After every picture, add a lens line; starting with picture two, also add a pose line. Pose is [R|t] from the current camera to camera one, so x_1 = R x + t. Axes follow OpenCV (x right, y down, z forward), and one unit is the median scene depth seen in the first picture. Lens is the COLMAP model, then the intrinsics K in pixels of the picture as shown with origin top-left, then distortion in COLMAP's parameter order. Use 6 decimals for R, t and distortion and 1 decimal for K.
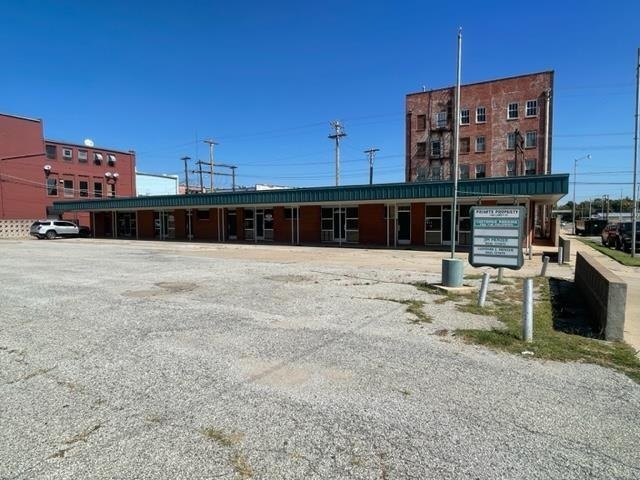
lens RADIAL K [[379.1, 0, 308.8], [0, 379.1, 239.4], [0, 0, 1]] dist [-0.000950, -0.001427]
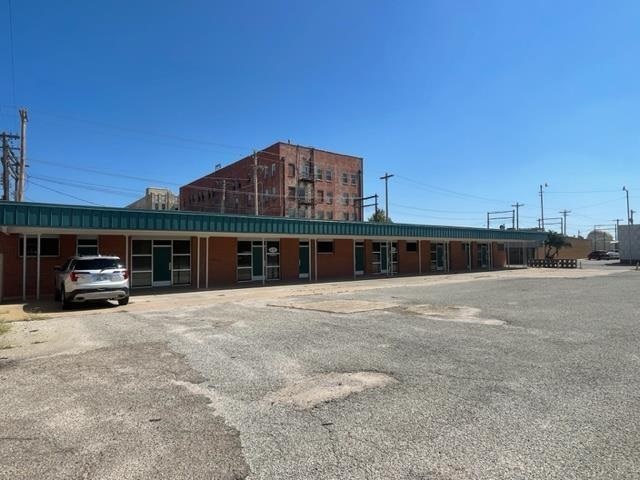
lens RADIAL K [[379.1, 0, 308.8], [0, 379.1, 239.4], [0, 0, 1]] dist [-0.000950, -0.001427]
pose [[0.406672, 0.038725, 0.912753, -0.737825], [0.054819, 0.996266, -0.066693, -0.021685], [-0.911928, 0.077159, 0.403031, 0.524927]]
